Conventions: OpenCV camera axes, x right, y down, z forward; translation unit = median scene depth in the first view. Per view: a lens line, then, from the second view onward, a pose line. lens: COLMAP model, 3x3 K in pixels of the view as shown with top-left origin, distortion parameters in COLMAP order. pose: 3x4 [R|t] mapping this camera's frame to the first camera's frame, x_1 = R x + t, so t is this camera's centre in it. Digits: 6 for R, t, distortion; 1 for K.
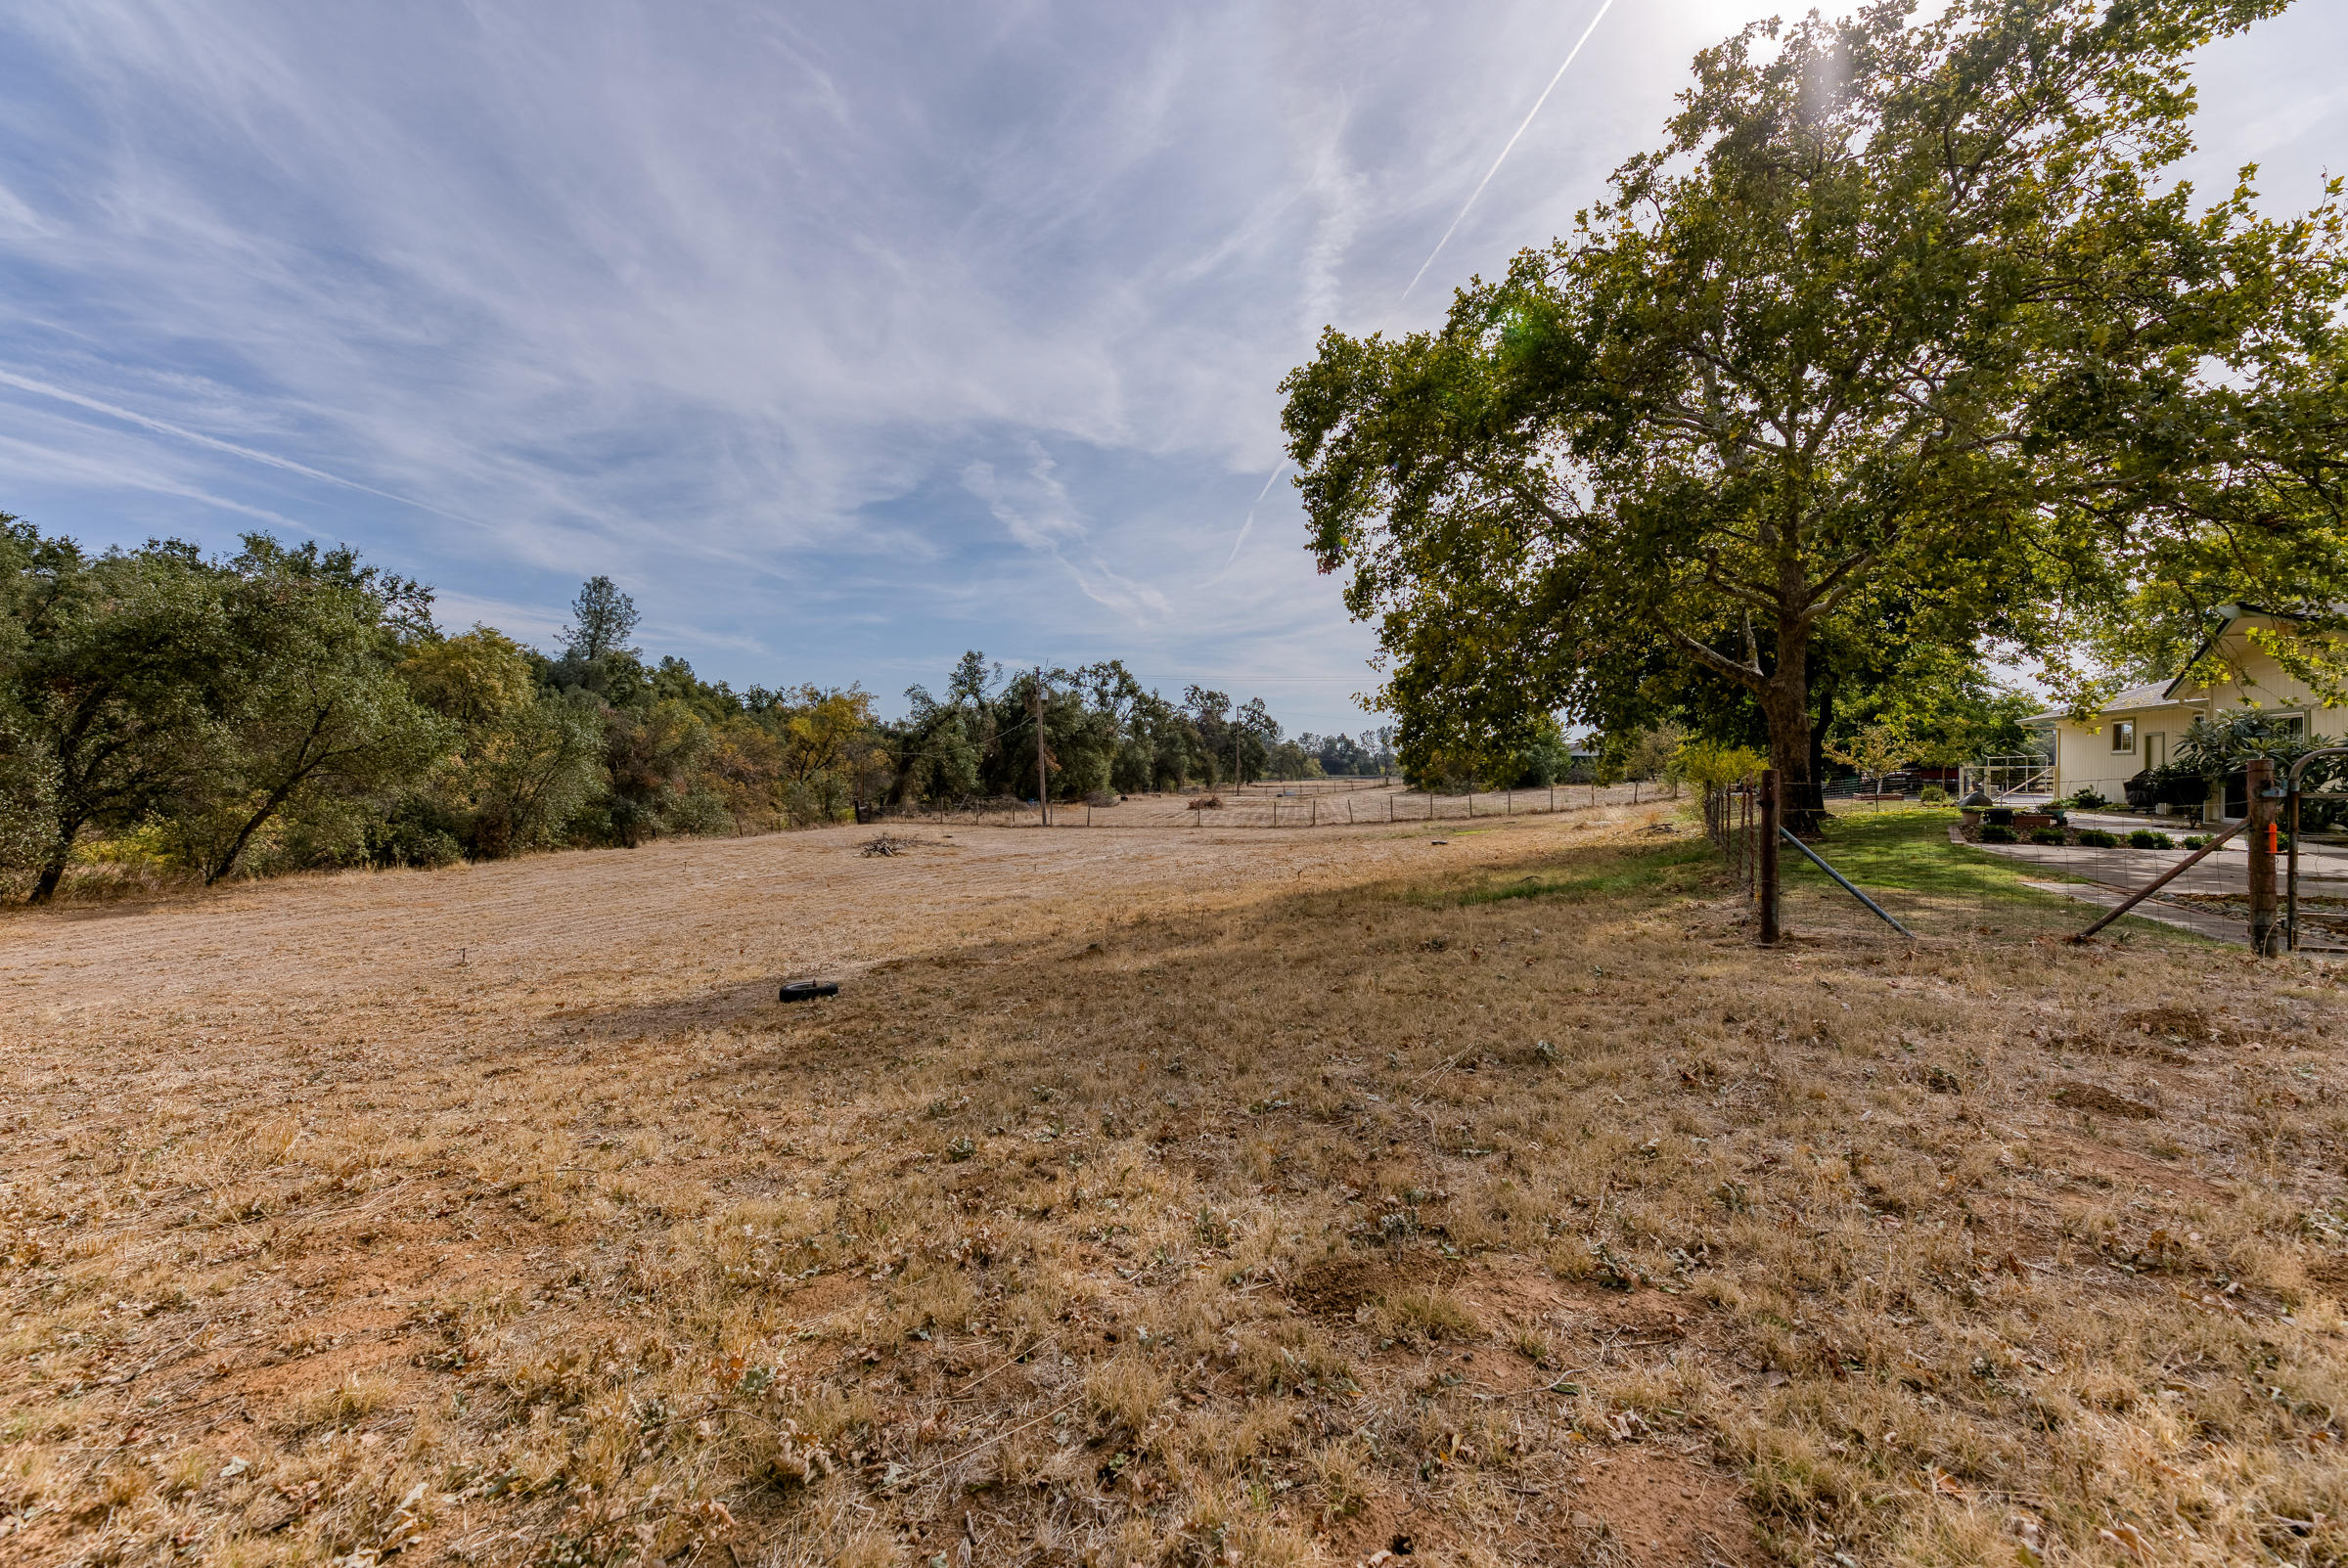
lens RADIAL K [[956.2, 0, 1161.5], [0, 956.2, 769.5], [0, 0, 1]] dist [-0.000397, 0.000049]
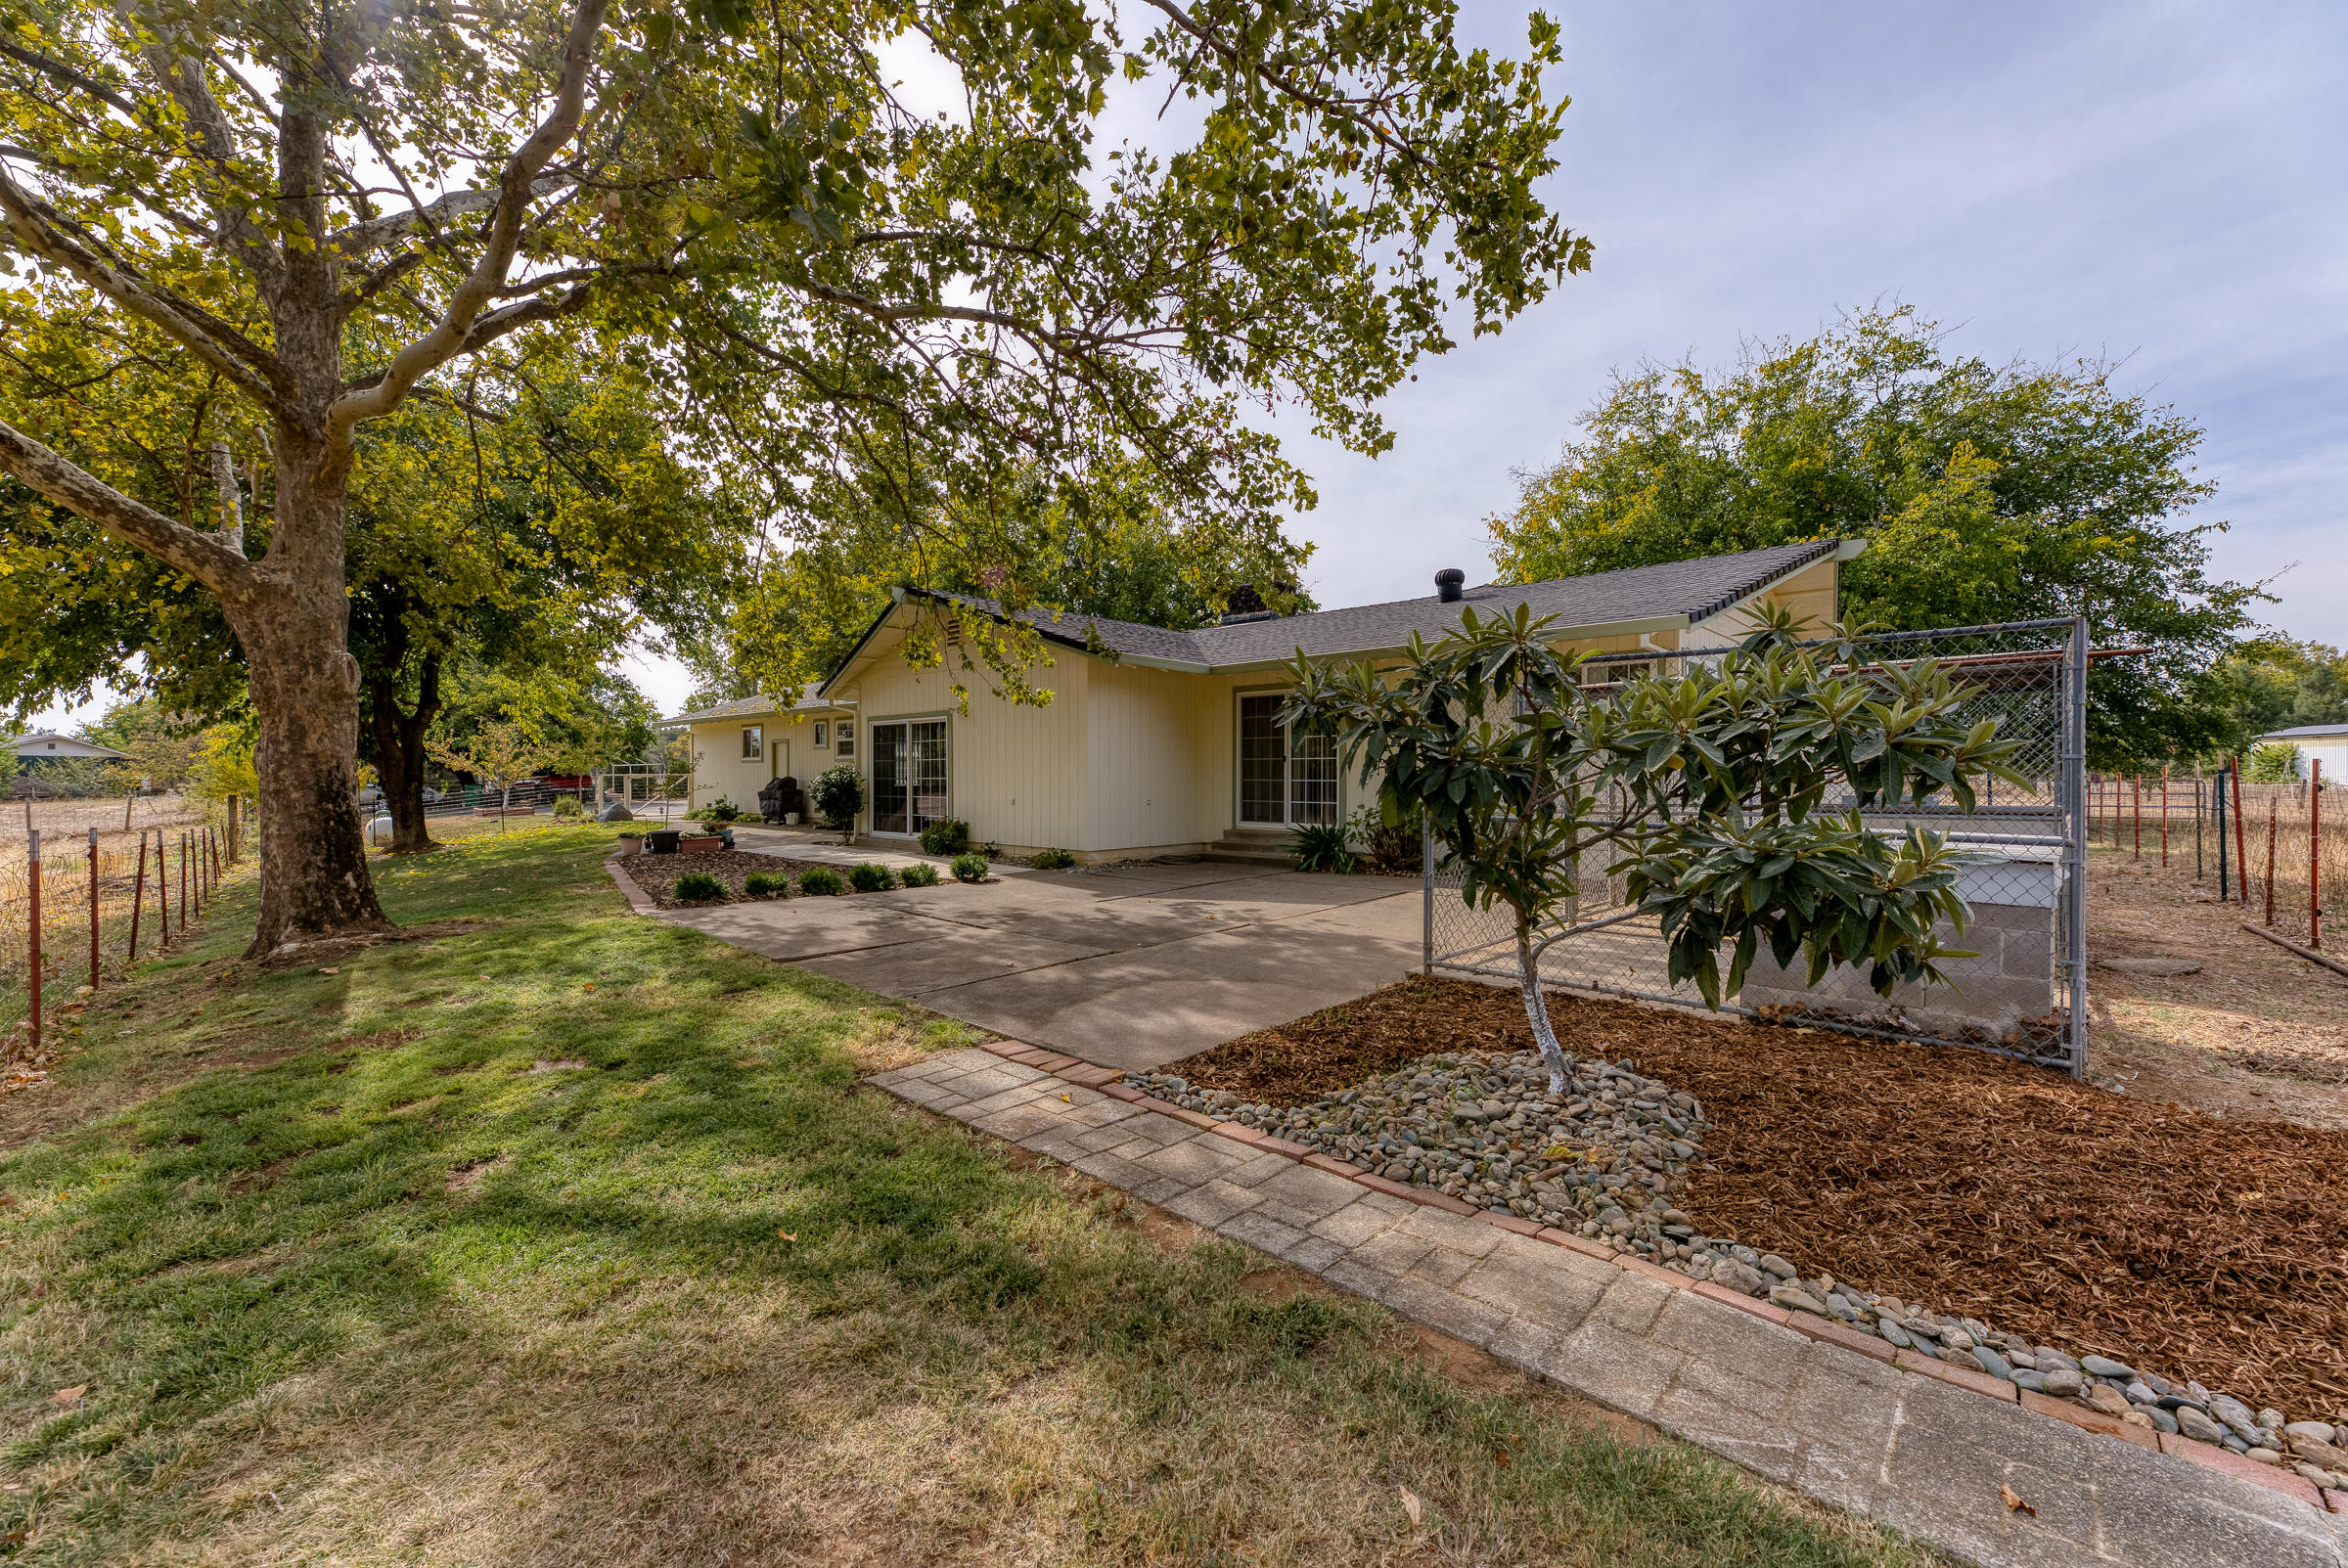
lens RADIAL K [[956.2, 0, 1162.2], [0, 956.2, 778.2], [0, 0, 1]] dist [-0.000397, 0.000049]
pose [[0.320936, 0.004408, 0.947091, 0.208398], [-0.003802, 0.999987, -0.003365, 0.001806], [-0.947093, -0.002521, 0.320949, 0.273154]]
